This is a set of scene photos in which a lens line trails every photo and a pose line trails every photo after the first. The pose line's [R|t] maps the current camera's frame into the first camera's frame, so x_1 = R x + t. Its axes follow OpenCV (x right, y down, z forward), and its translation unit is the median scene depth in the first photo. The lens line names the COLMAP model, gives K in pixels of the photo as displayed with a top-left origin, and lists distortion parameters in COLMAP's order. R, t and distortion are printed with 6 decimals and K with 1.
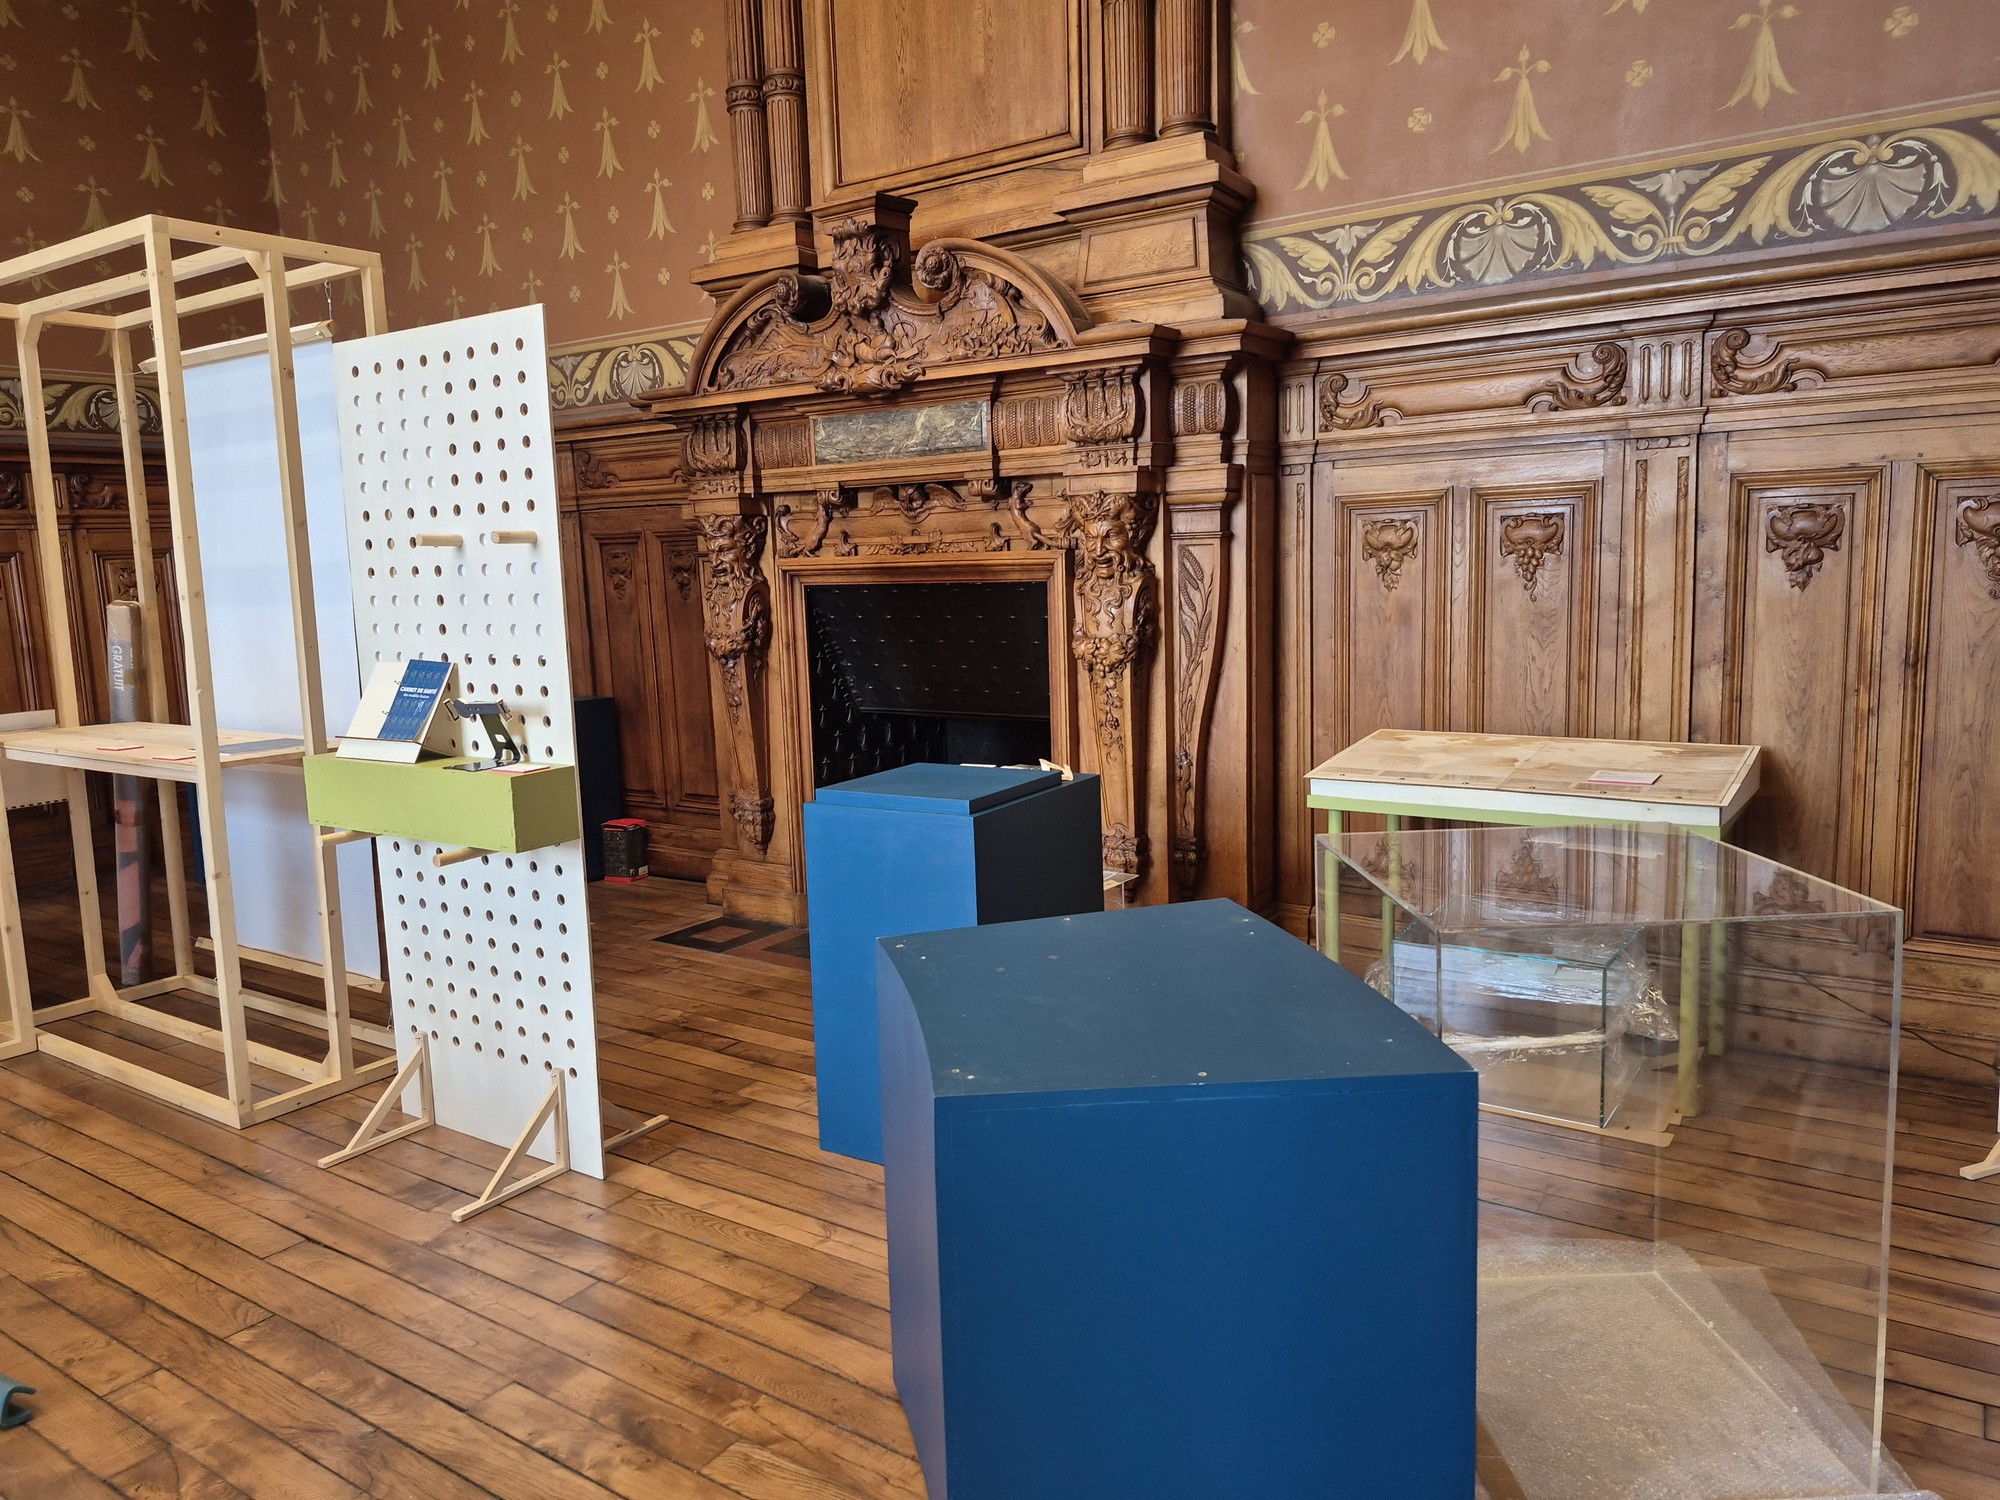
lens RADIAL K [[1380.5, 0, 977.2], [0, 1380.5, 759.5], [0, 0, 1]] dist [0.089635, -0.094549]
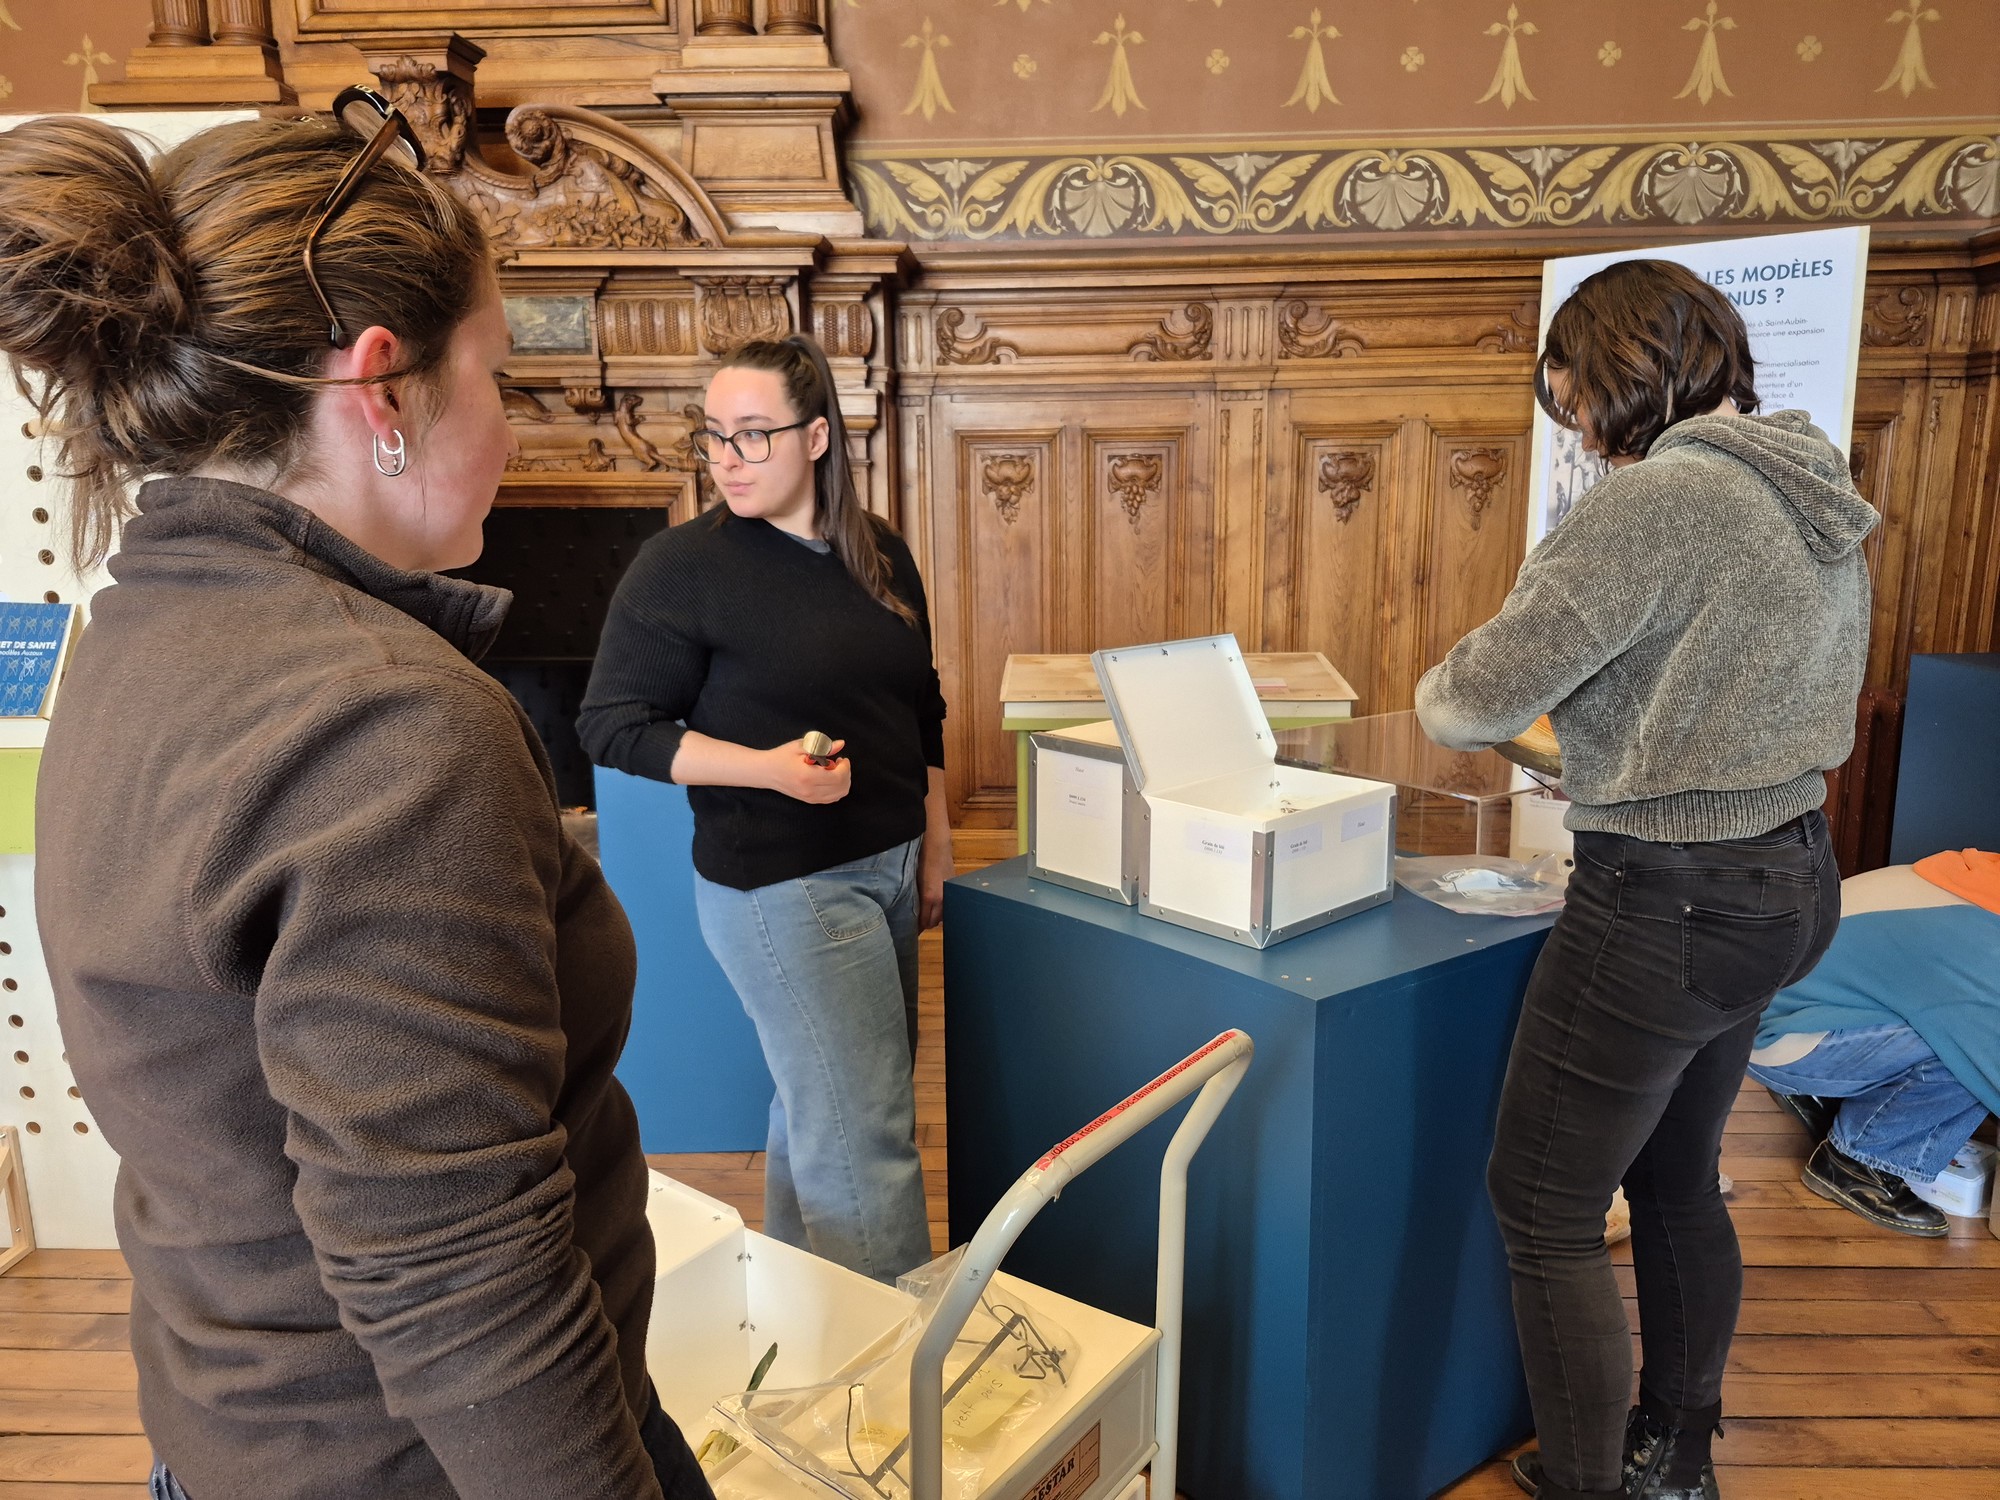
lens RADIAL K [[1394.6, 0, 1024.8], [0, 1394.6, 756.6], [0, 0, 1]] dist [0.117873, -0.142370]
pose [[0.843321, -0.079041, 0.531566, -0.273264], [0.061284, 0.996817, 0.050995, 0.001901], [-0.533904, -0.010428, 0.845481, 0.096760]]
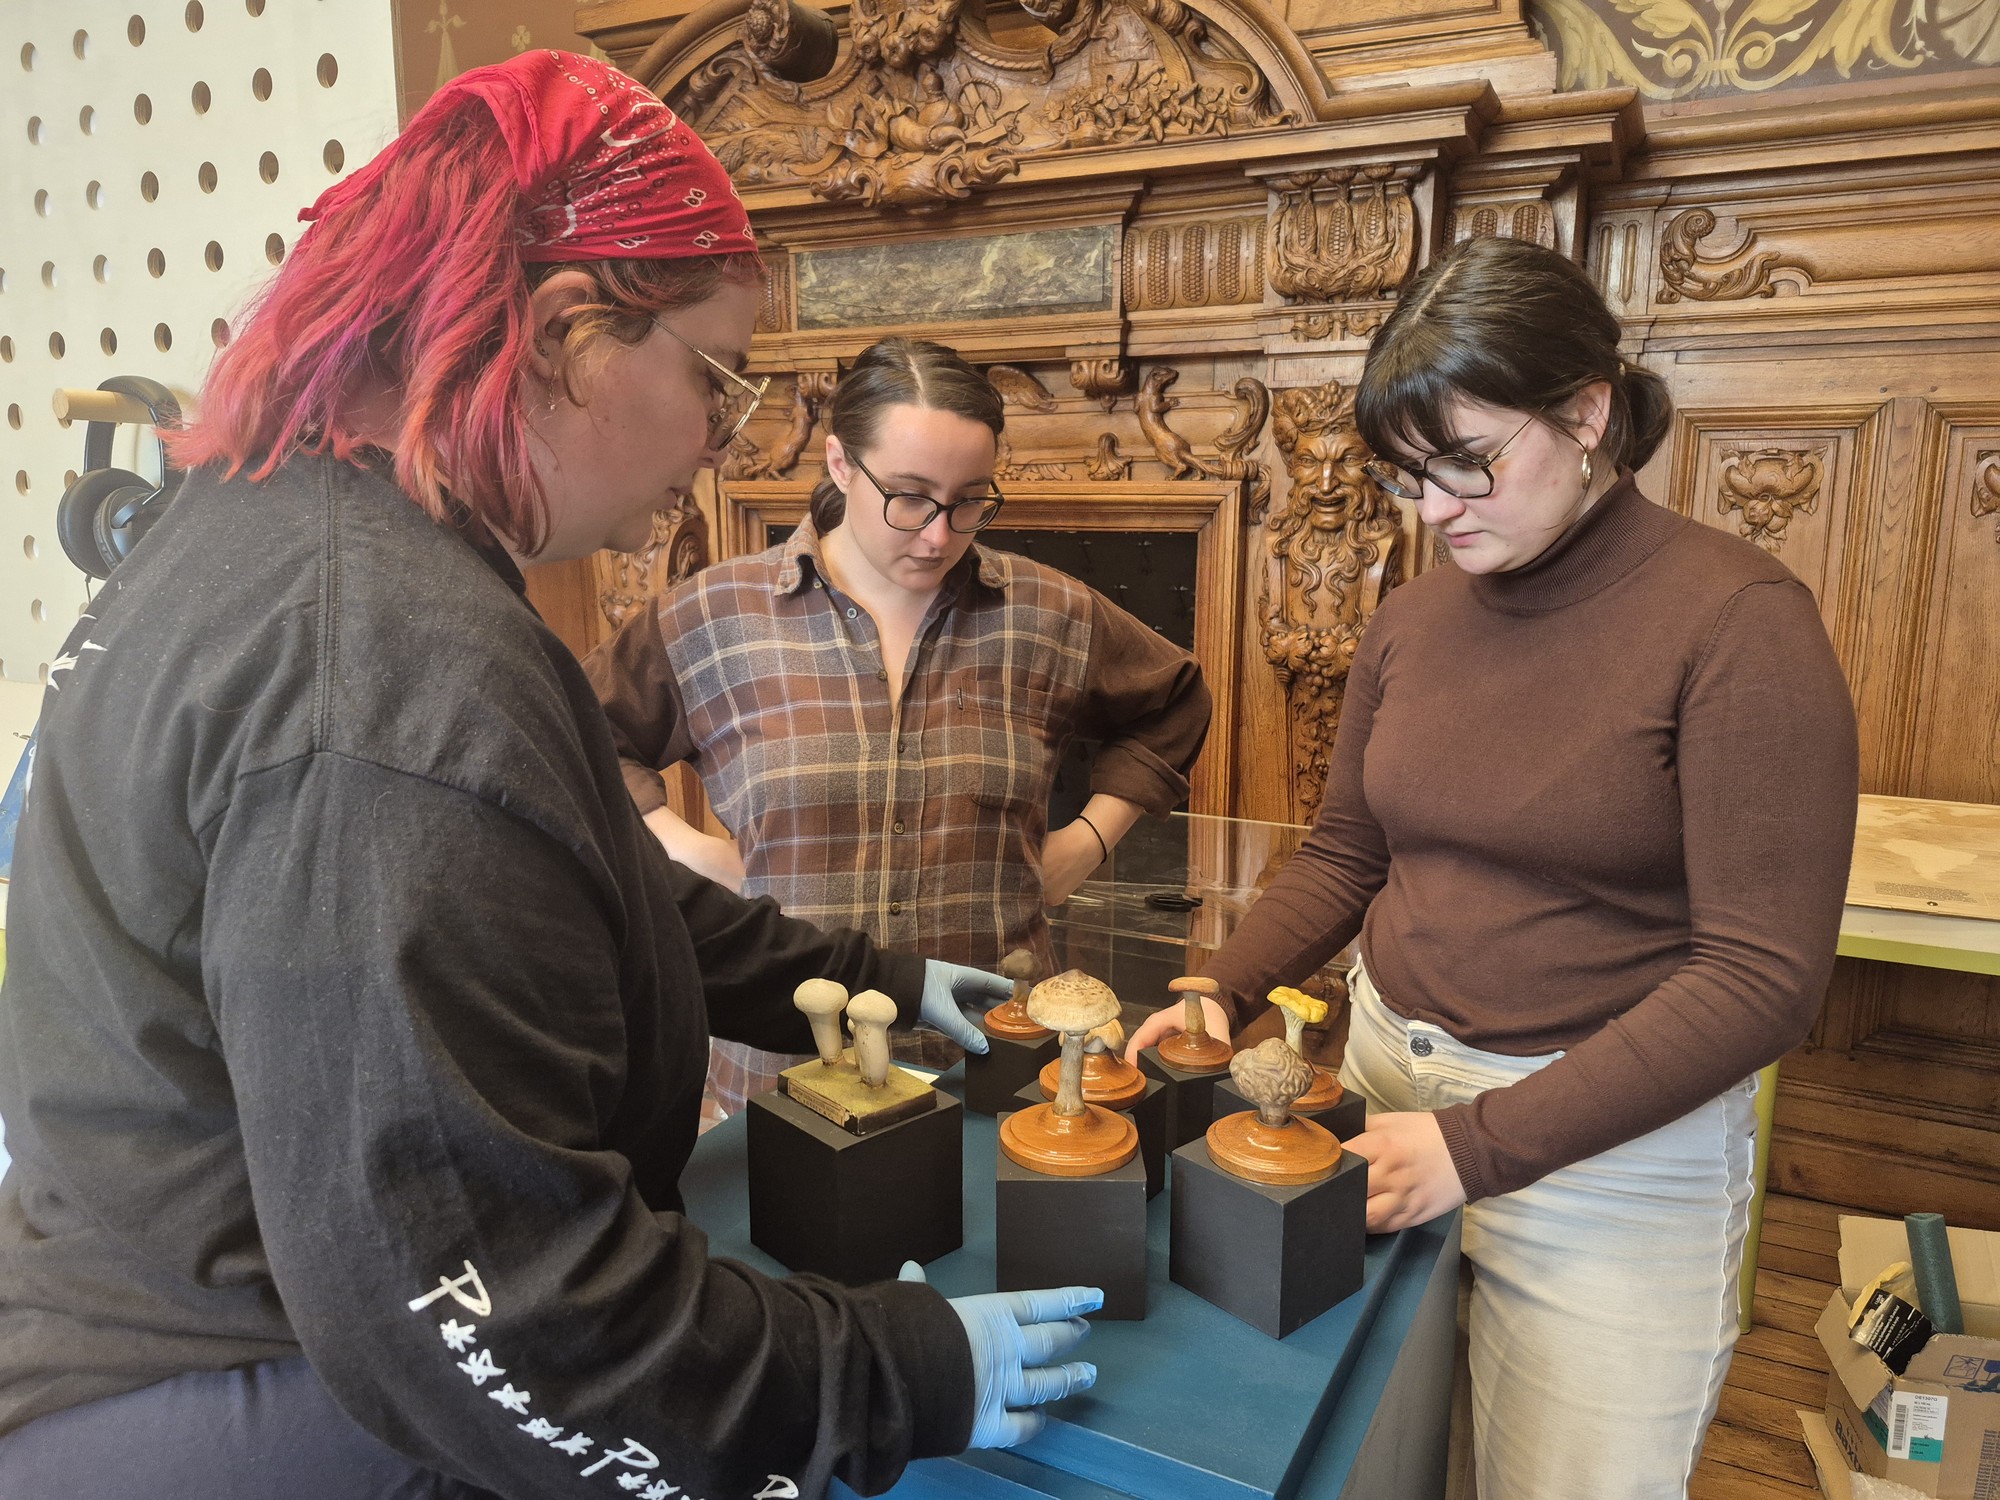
lens RADIAL K [[1407.9, 0, 999.6], [0, 1407.9, 743.1], [0, 0, 1]] dist [0.067792, -0.055971]
pose [[0.989497, 0.009387, 0.144245, -0.134605], [-0.013128, 0.999601, 0.025007, -0.053067], [-0.143953, -0.026638, 0.989226, 0.416275]]
